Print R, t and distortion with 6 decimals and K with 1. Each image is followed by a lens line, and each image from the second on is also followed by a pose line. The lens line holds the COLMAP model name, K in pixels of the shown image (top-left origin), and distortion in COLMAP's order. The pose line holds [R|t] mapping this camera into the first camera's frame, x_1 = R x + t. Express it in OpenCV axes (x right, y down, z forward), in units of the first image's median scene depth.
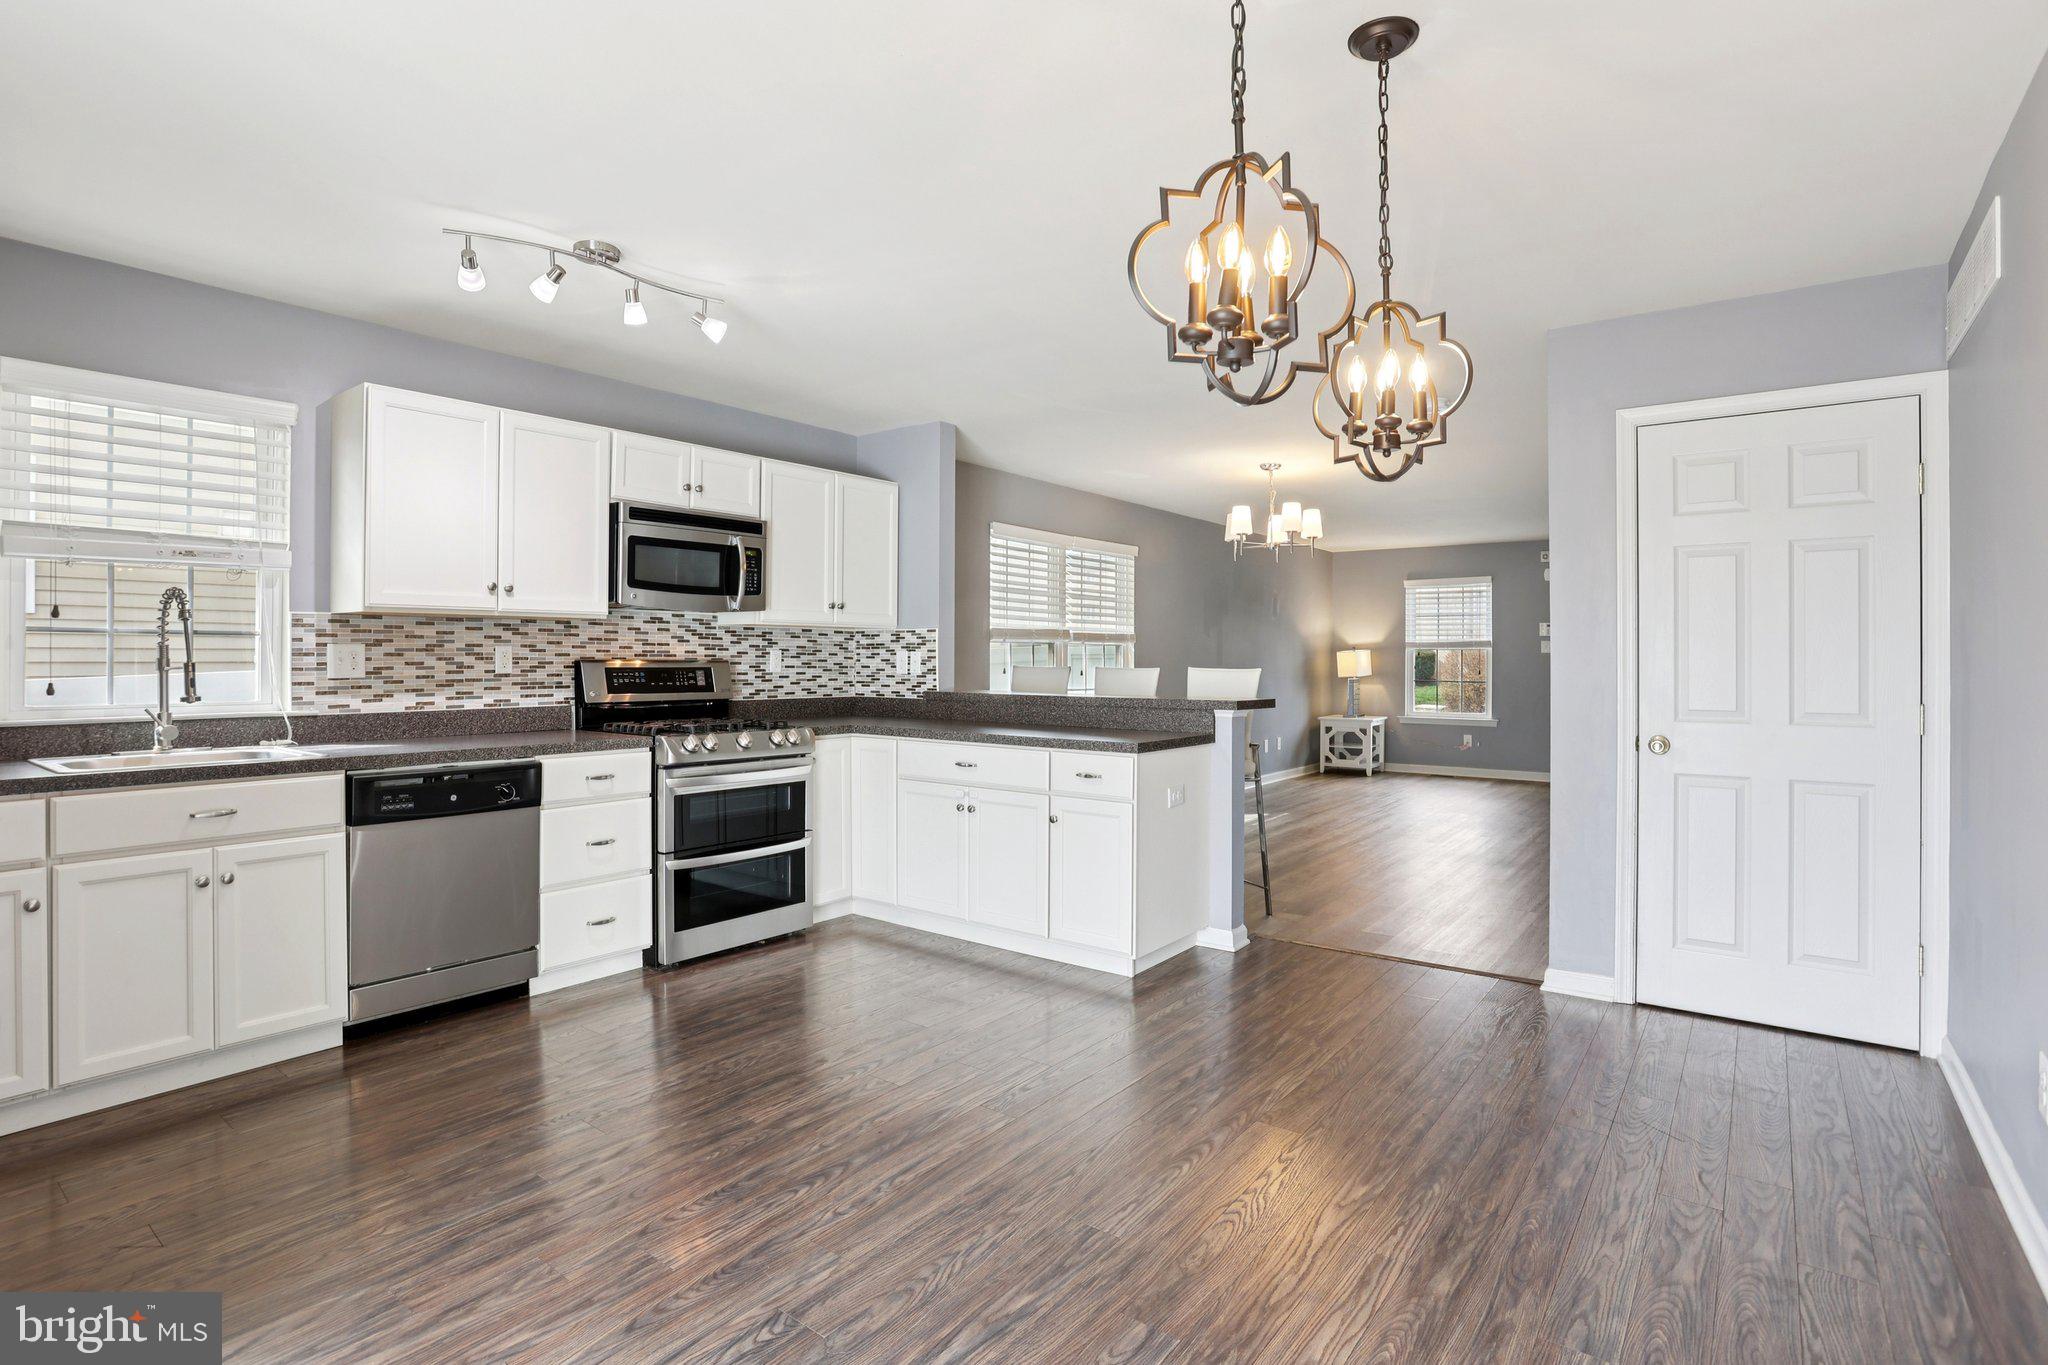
lens RADIAL K [[1012.7, 0, 1009.3], [0, 1012.7, 657.3], [0, 0, 1]] dist [-0.074671, 0.035586]
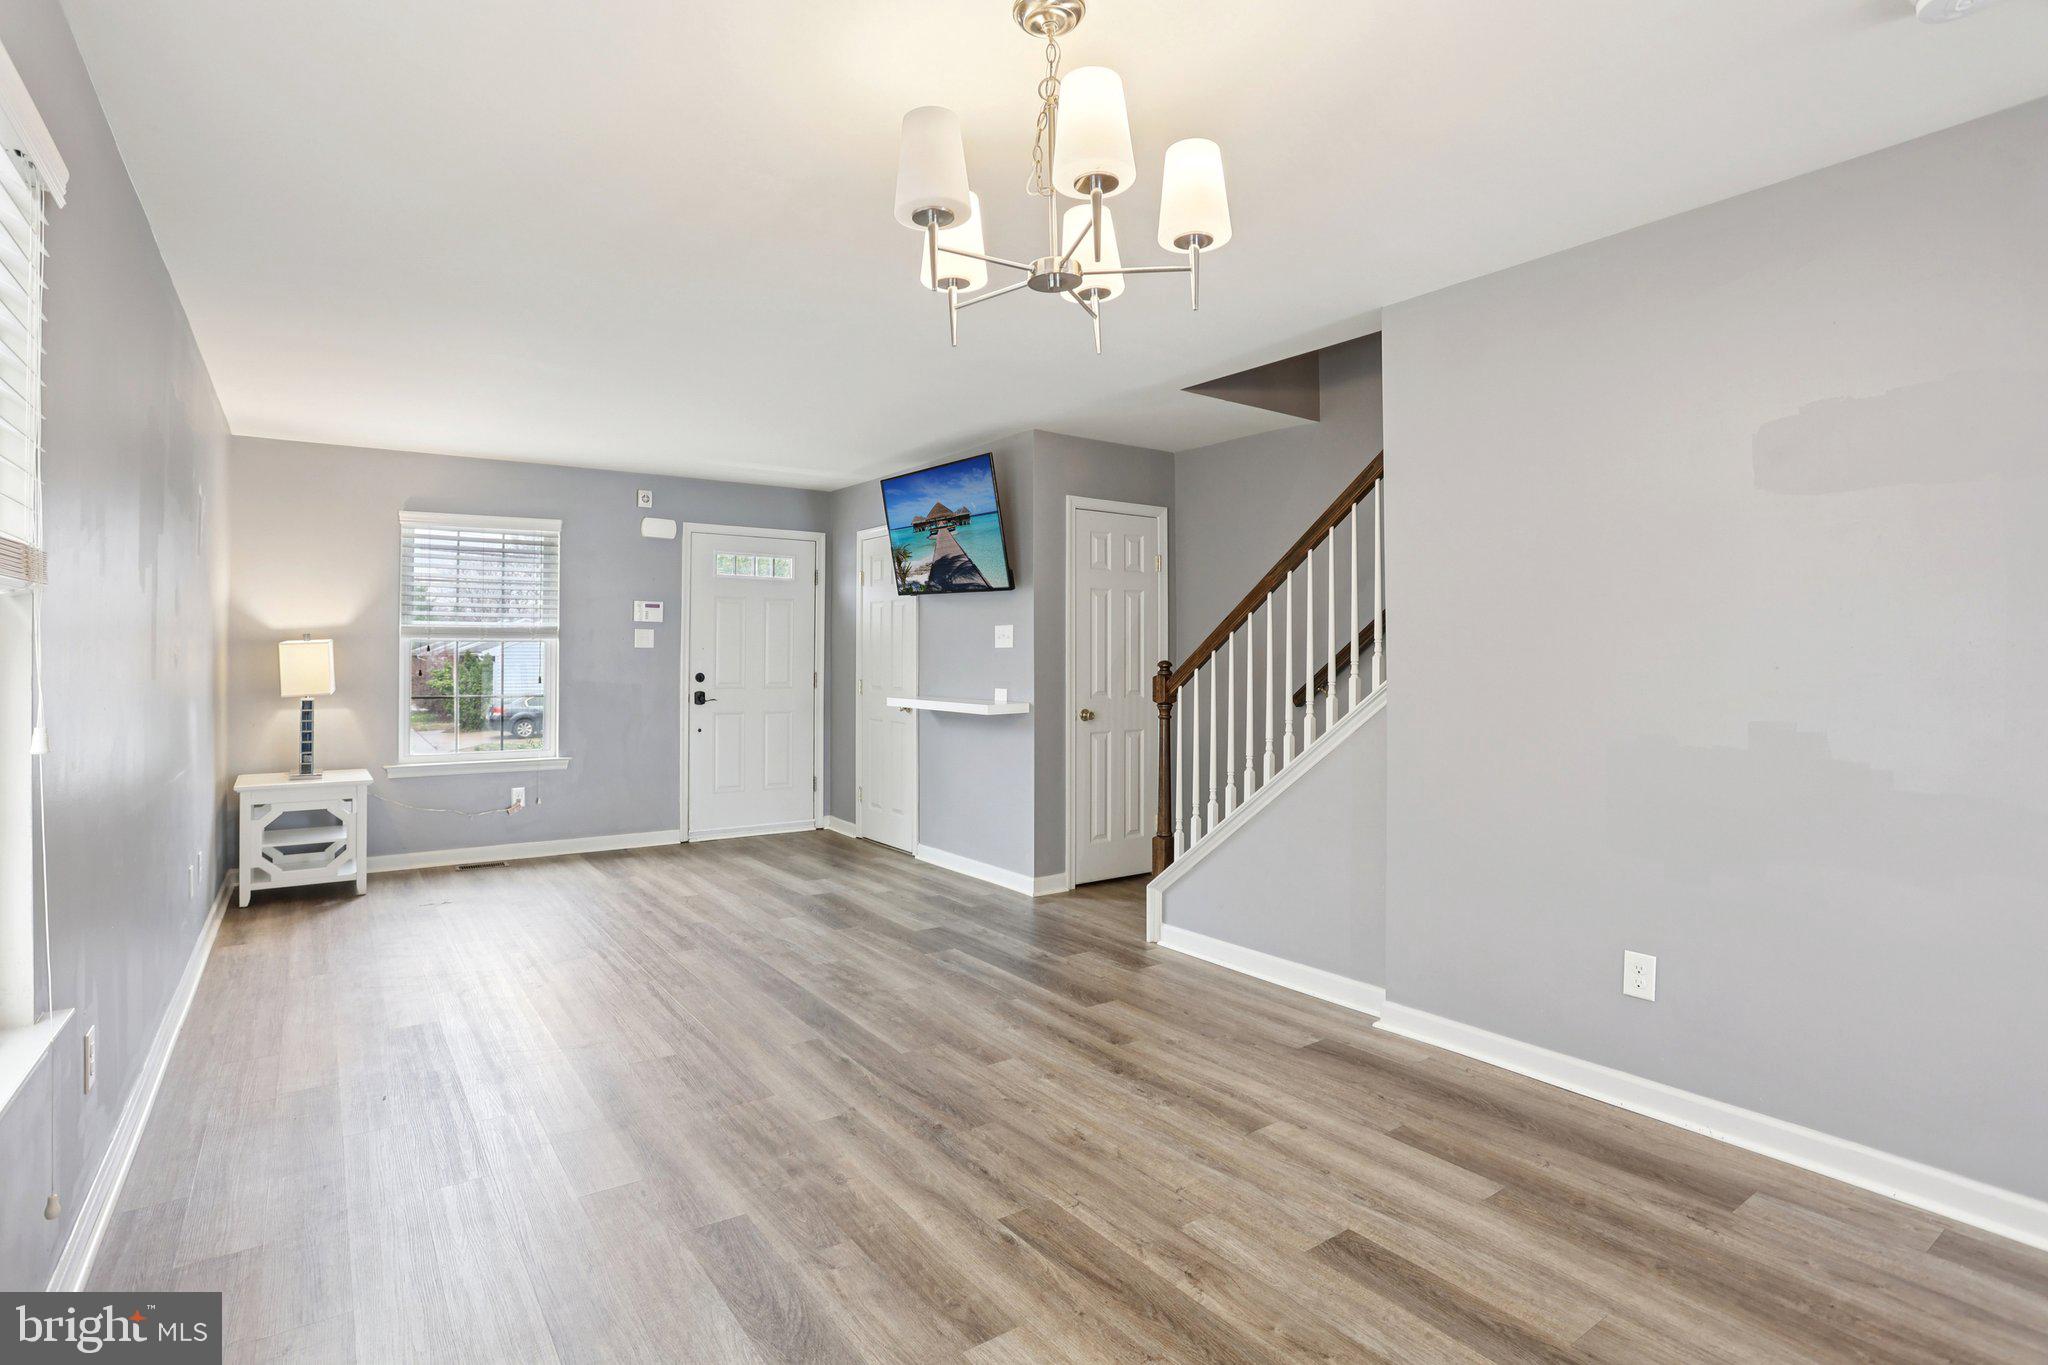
lens RADIAL K [[1021.9, 0, 1015.2], [0, 1021.9, 654.2], [0, 0, 1]] dist [-0.080002, 0.036559]
pose [[0.295460, 0.001010, 0.955355, -0.049042], [-0.002718, 0.999996, -0.000216, -0.002689], [-0.955351, -0.002533, 0.295462, 1.489878]]
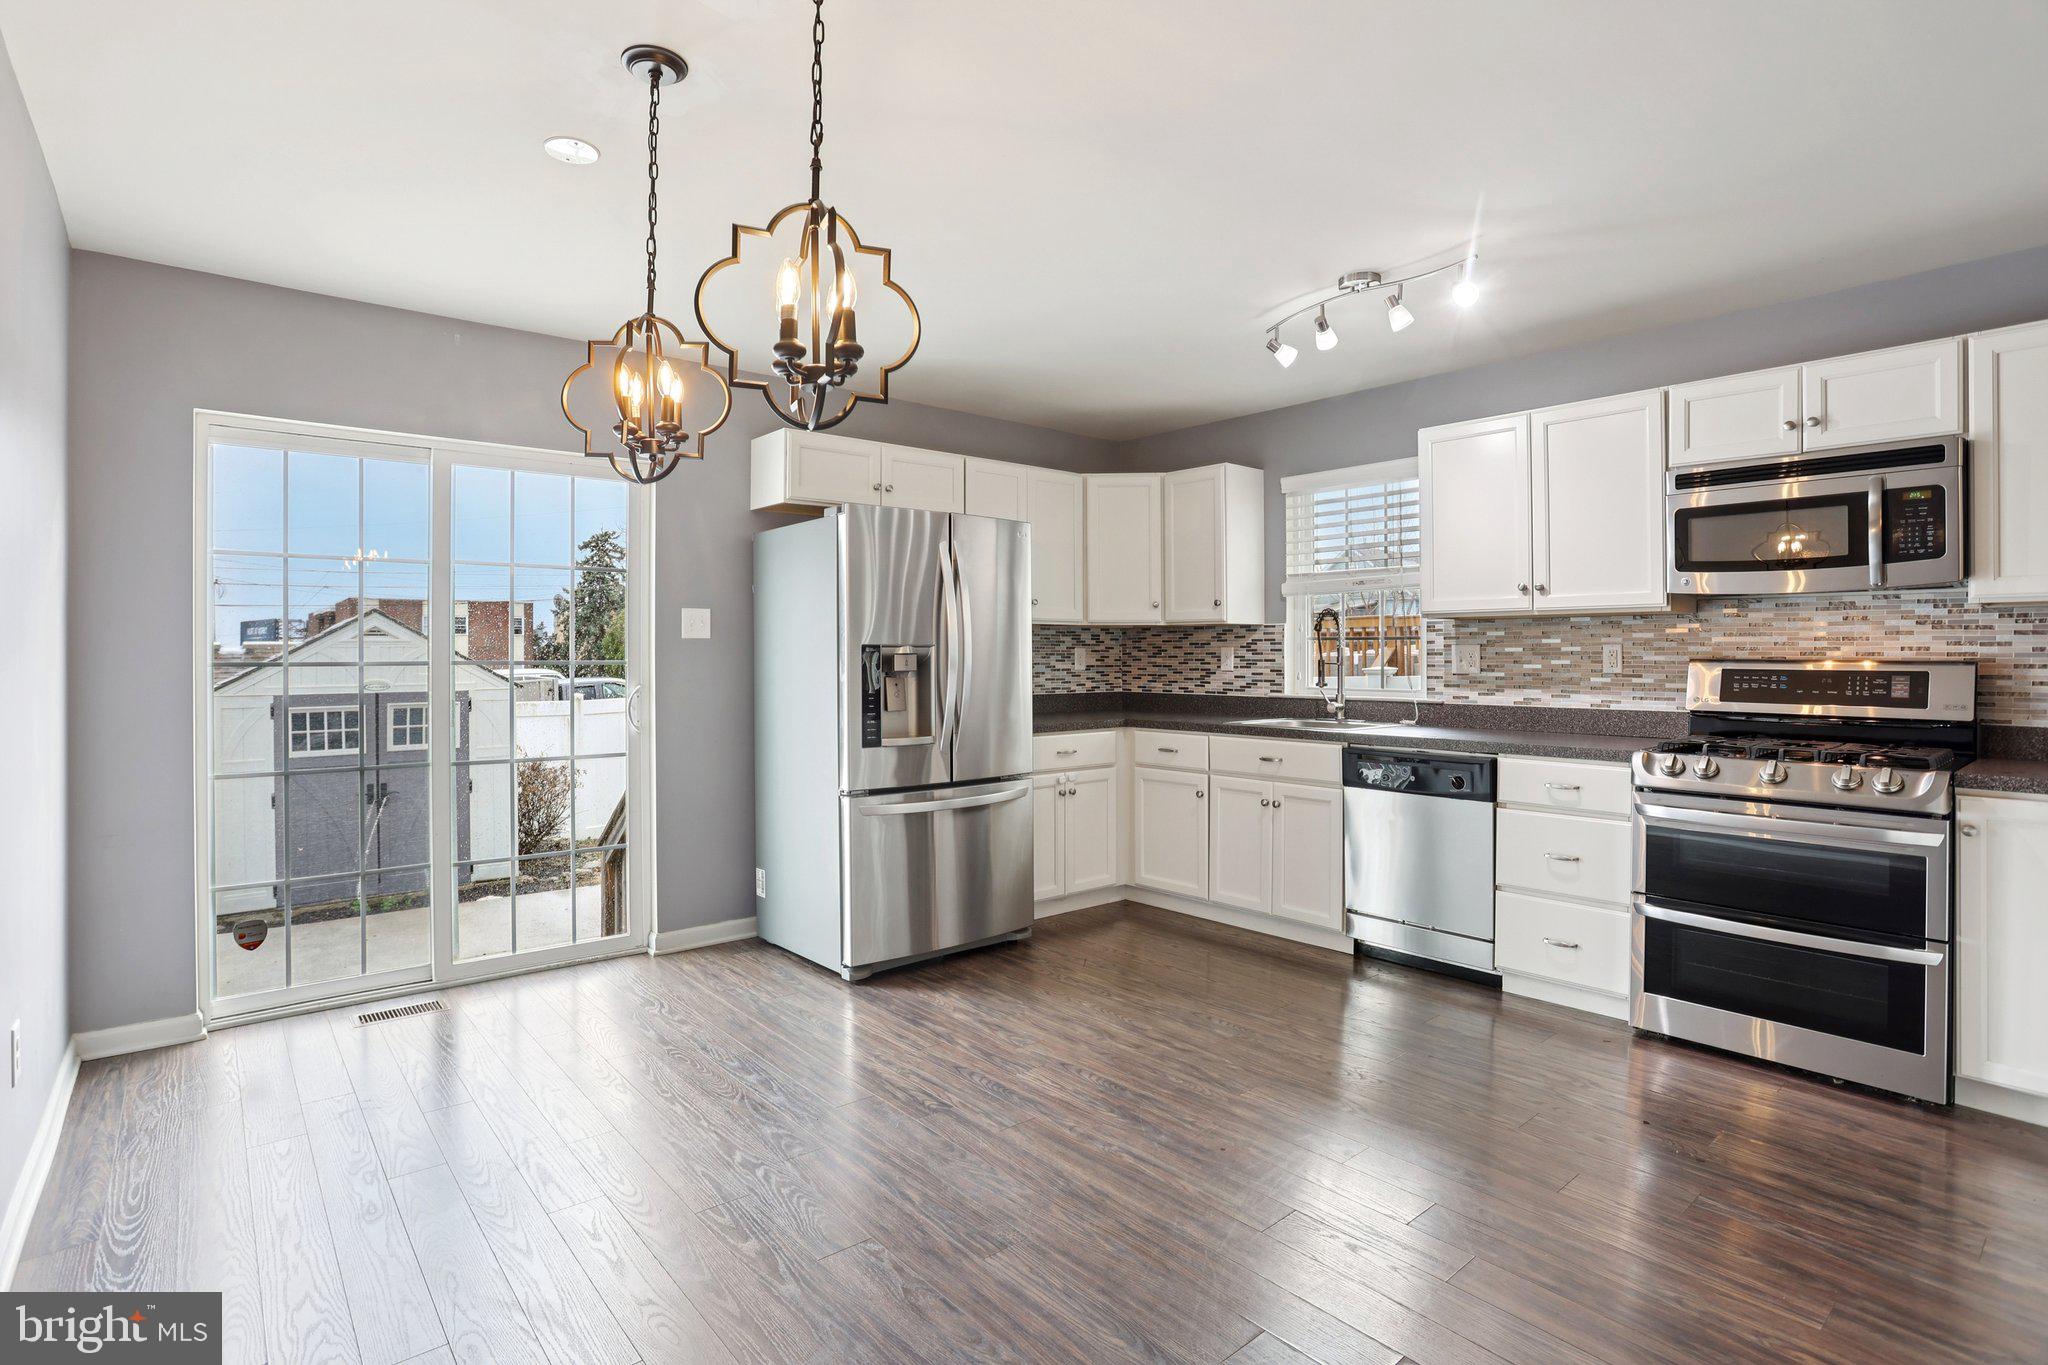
lens RADIAL K [[1012.7, 0, 1009.3], [0, 1012.7, 657.3], [0, 0, 1]] dist [-0.074671, 0.035586]
pose [[-0.213578, 0.000662, -0.976926, 0.561651], [-0.000987, 0.999999, 0.000893, 0.000747], [0.976926, 0.001155, -0.213577, 0.662406]]
